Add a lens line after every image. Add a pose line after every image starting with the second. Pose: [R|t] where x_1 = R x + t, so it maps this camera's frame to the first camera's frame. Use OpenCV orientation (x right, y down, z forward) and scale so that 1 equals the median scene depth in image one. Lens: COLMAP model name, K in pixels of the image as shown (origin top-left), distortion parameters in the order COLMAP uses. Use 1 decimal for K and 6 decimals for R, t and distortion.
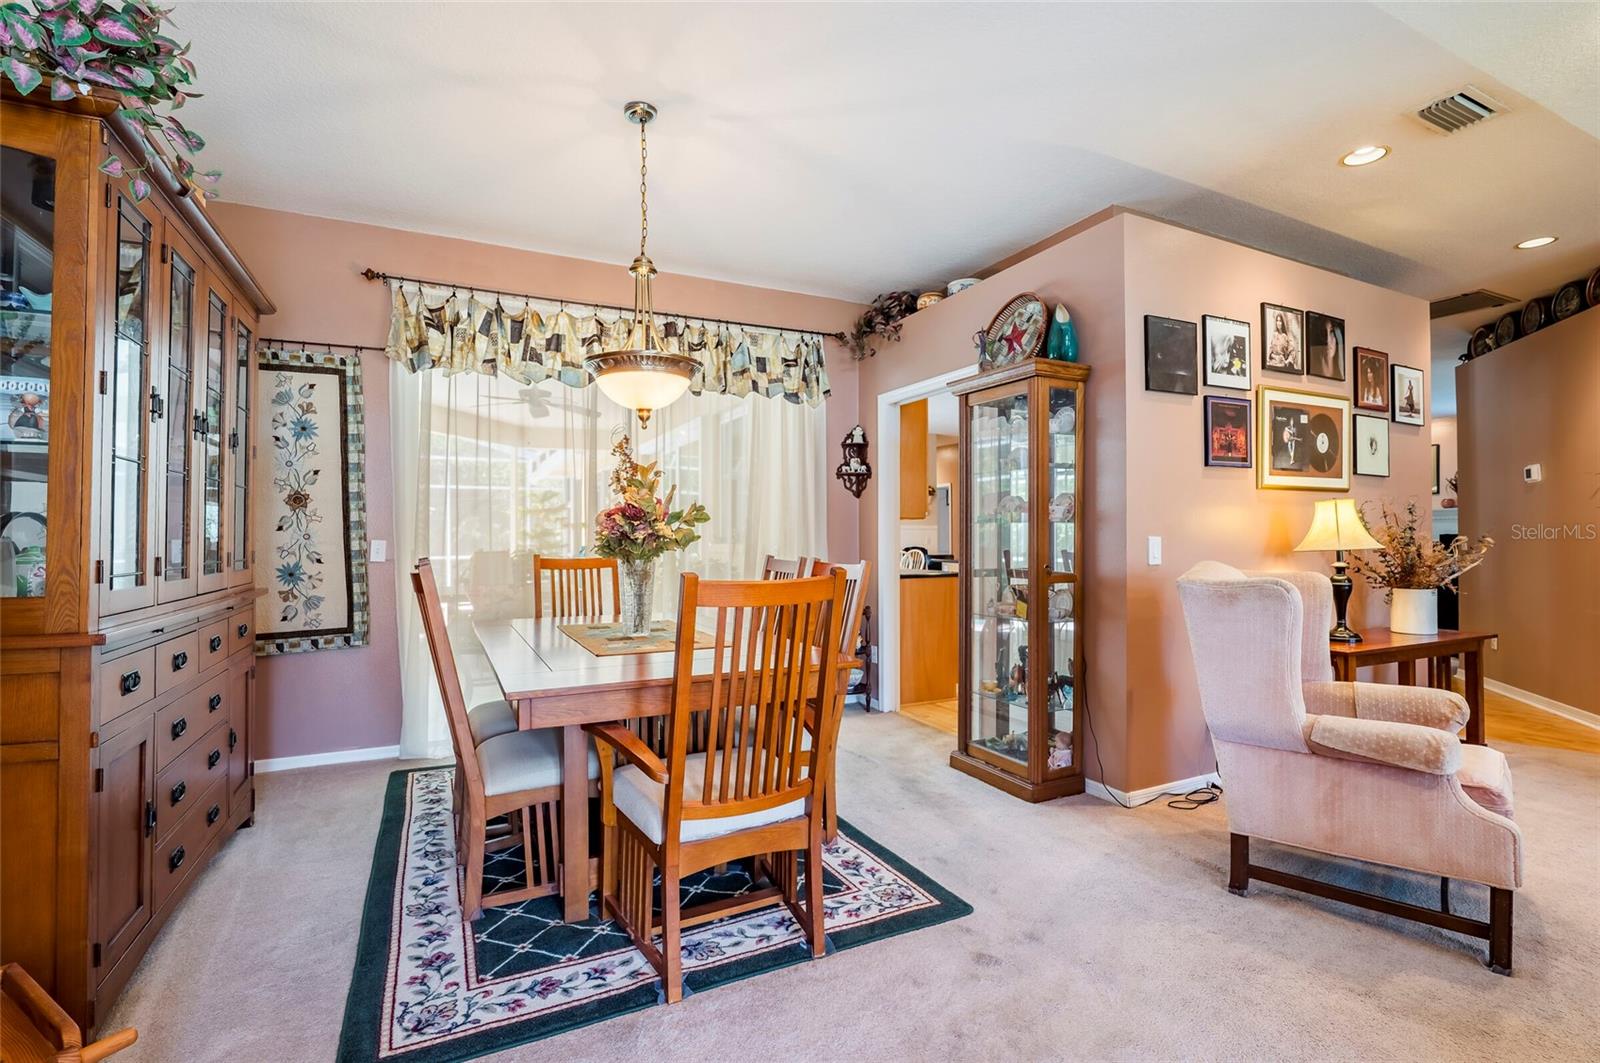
lens RADIAL K [[732.3, 0, 800.4], [0, 732.3, 530.2], [0, 0, 1]] dist [-0.003700, -0.000851]
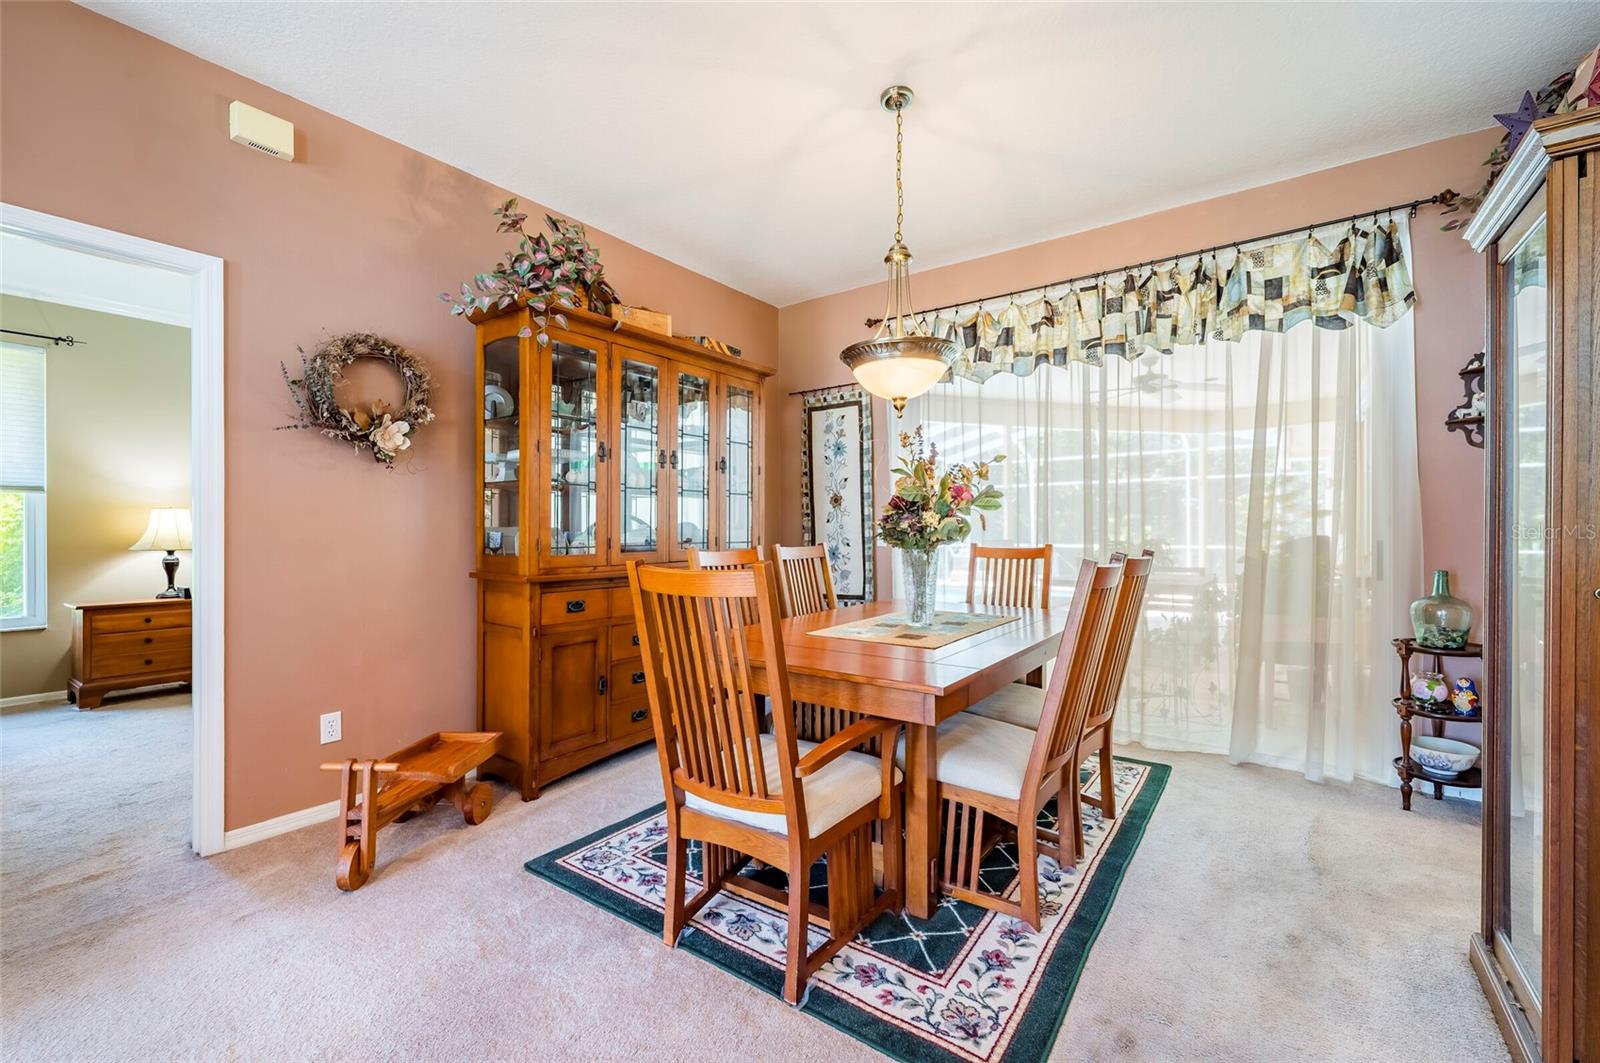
lens RADIAL K [[663.5, 0, 799.9], [0, 663.5, 530.3], [0, 0, 1]] dist [0.008084, 0.000135]
pose [[0.471219, 0.002044, -0.882014, 0.391048], [0.009012, 0.999934, 0.007132, 0.005789], [0.881970, -0.011310, 0.471169, 0.341095]]
